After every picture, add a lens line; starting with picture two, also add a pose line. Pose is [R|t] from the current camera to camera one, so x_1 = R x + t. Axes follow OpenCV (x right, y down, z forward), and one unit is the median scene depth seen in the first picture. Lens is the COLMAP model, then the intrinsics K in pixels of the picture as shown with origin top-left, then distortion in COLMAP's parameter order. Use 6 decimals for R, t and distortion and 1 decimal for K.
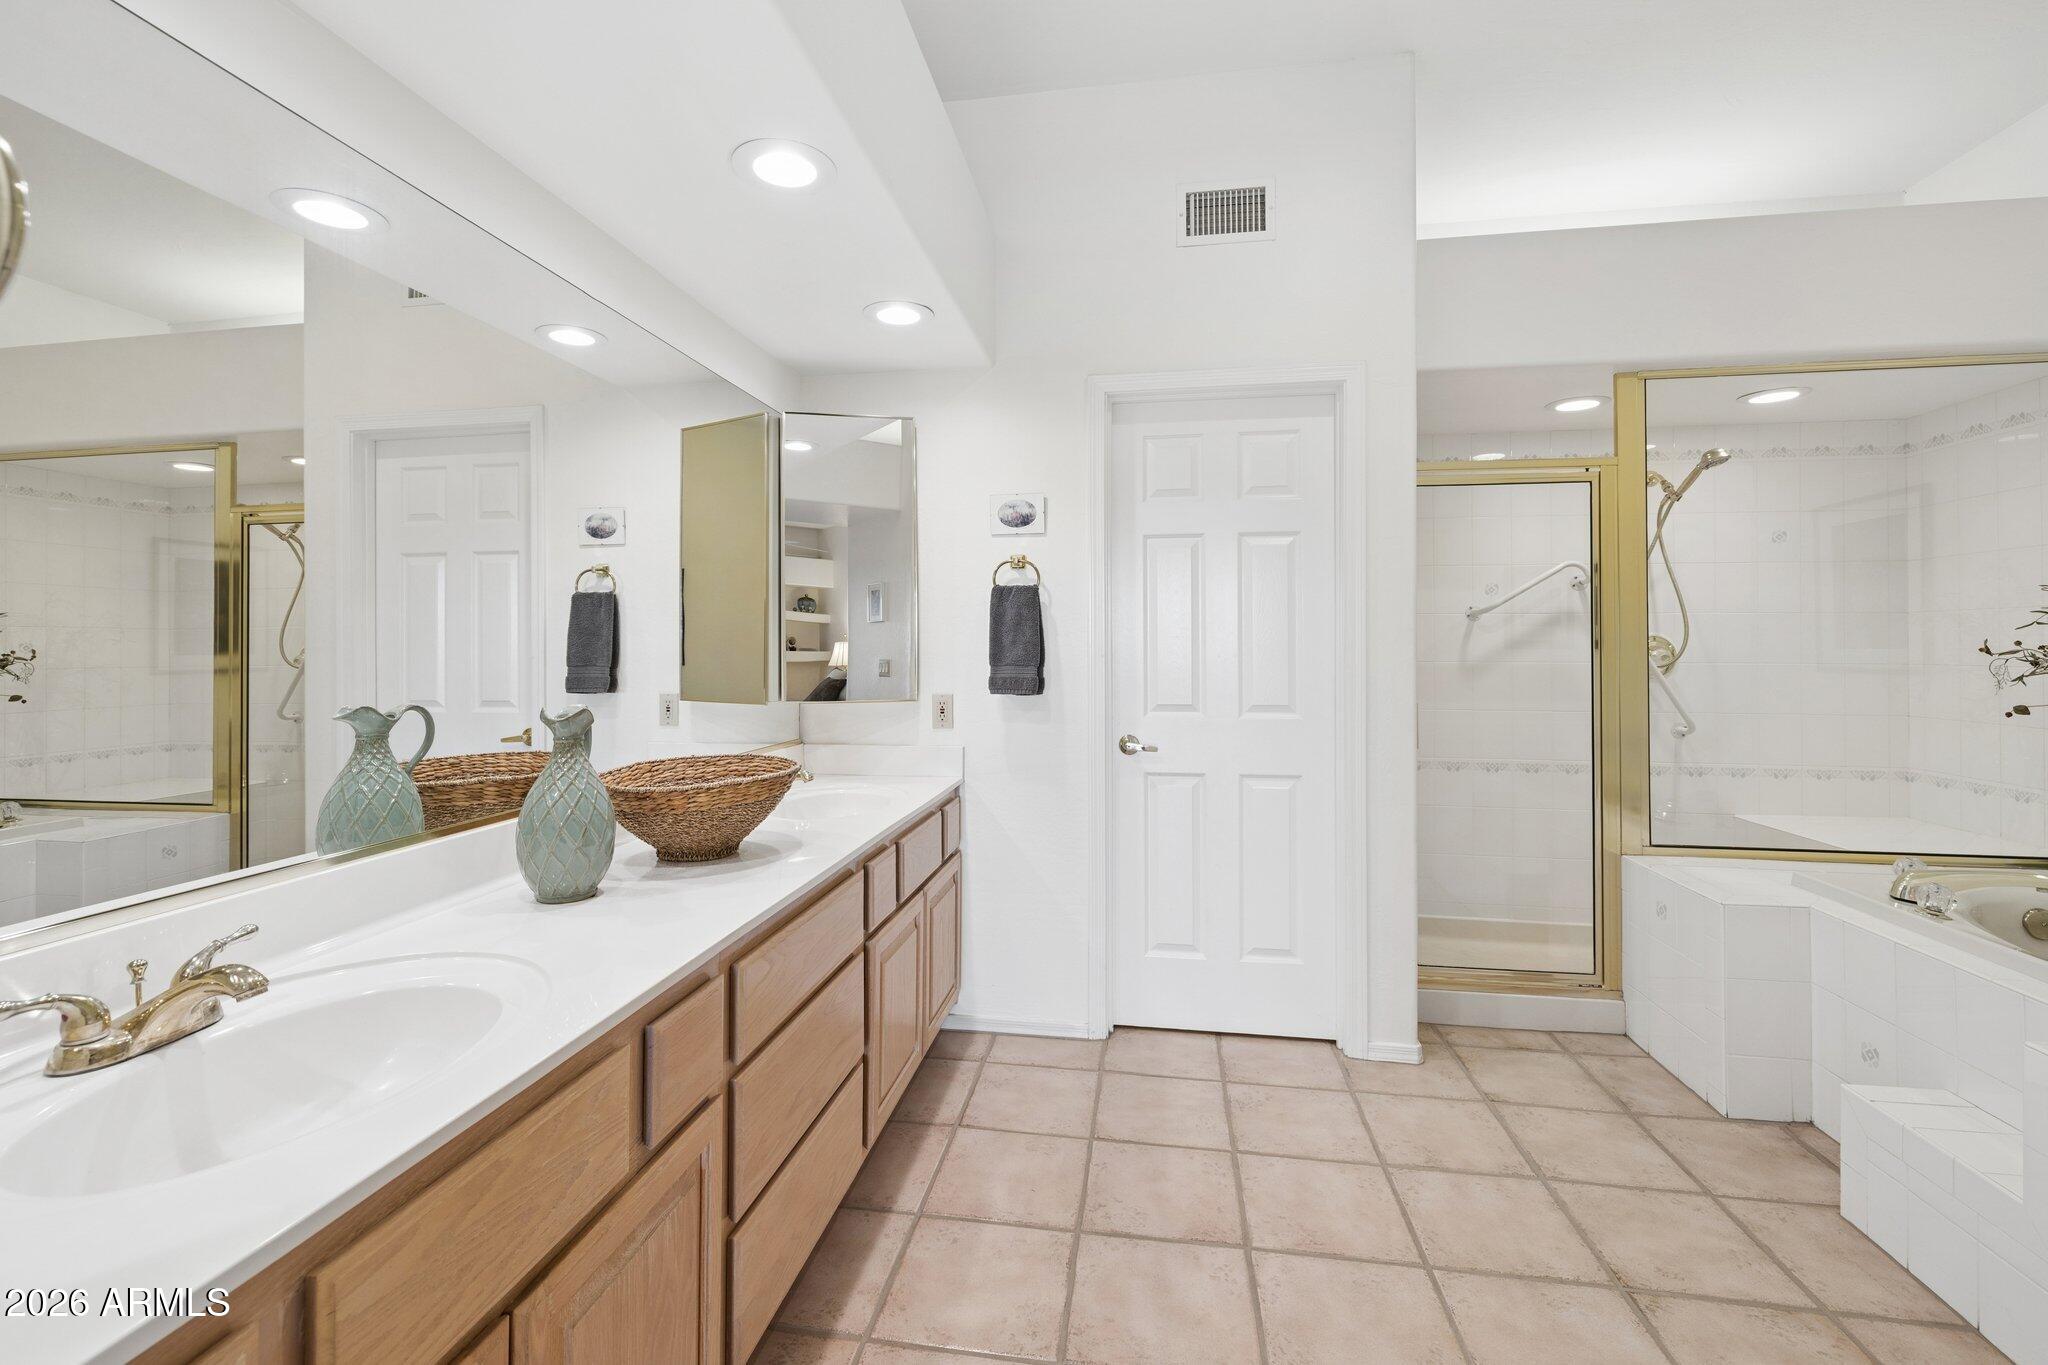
lens RADIAL K [[879.6, 0, 1028.7], [0, 879.6, 641.4], [0, 0, 1]] dist [0.017327, 0.000369]
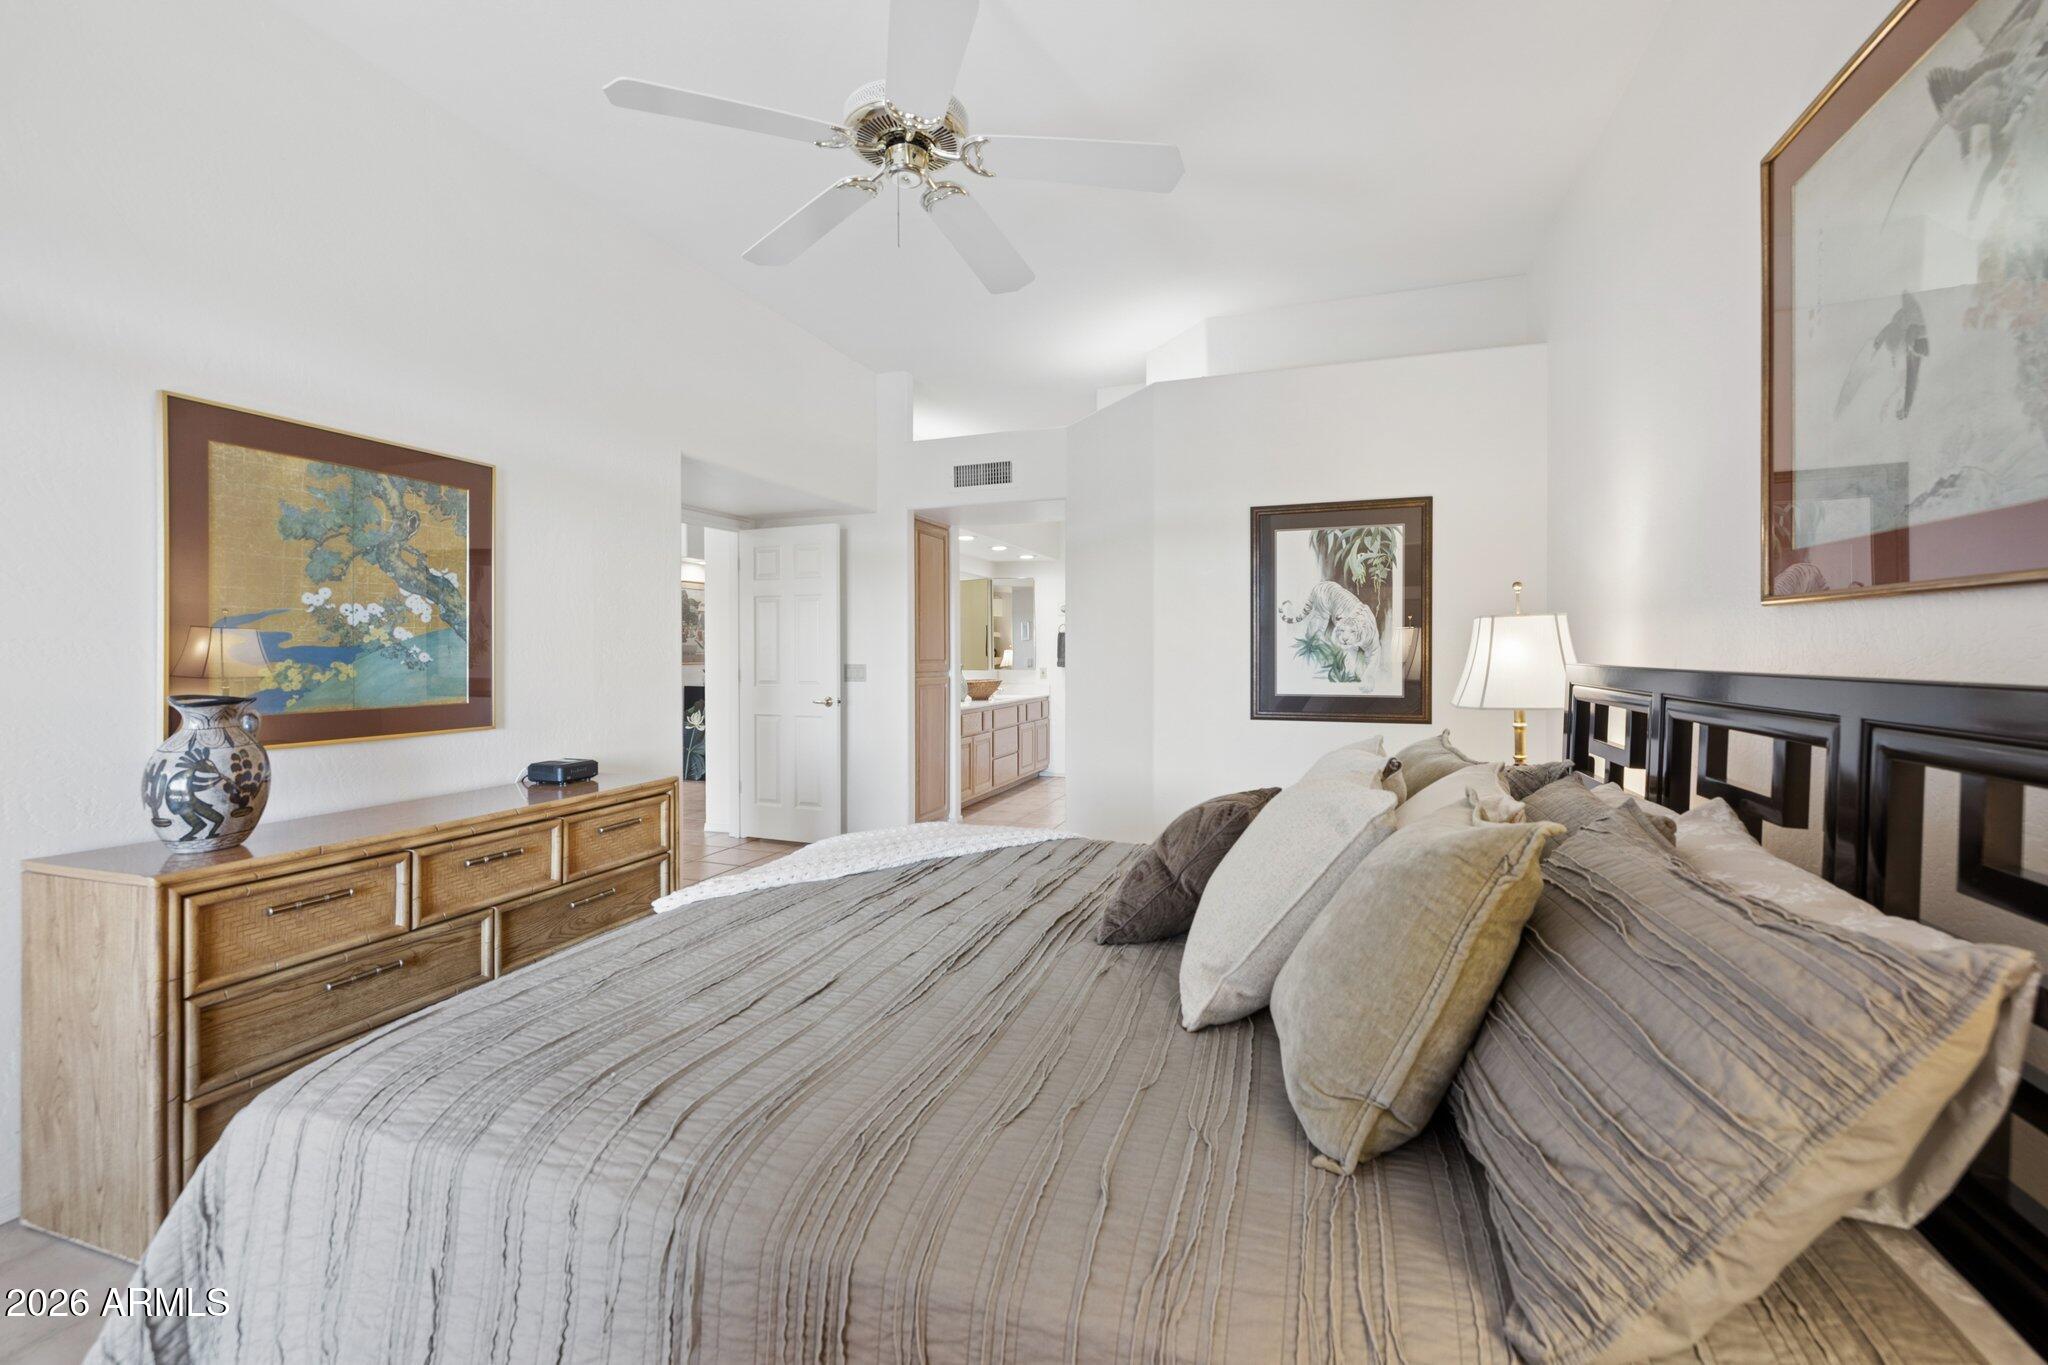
lens RADIAL K [[879.6, 0, 1028.7], [0, 879.6, 641.4], [0, 0, 1]] dist [0.017327, 0.000369]
pose [[0.983204, -0.005321, -0.182435, 0.430825], [0.003405, 0.999936, -0.010813, 0.001836], [0.182480, 0.010010, 0.983159, -2.114235]]
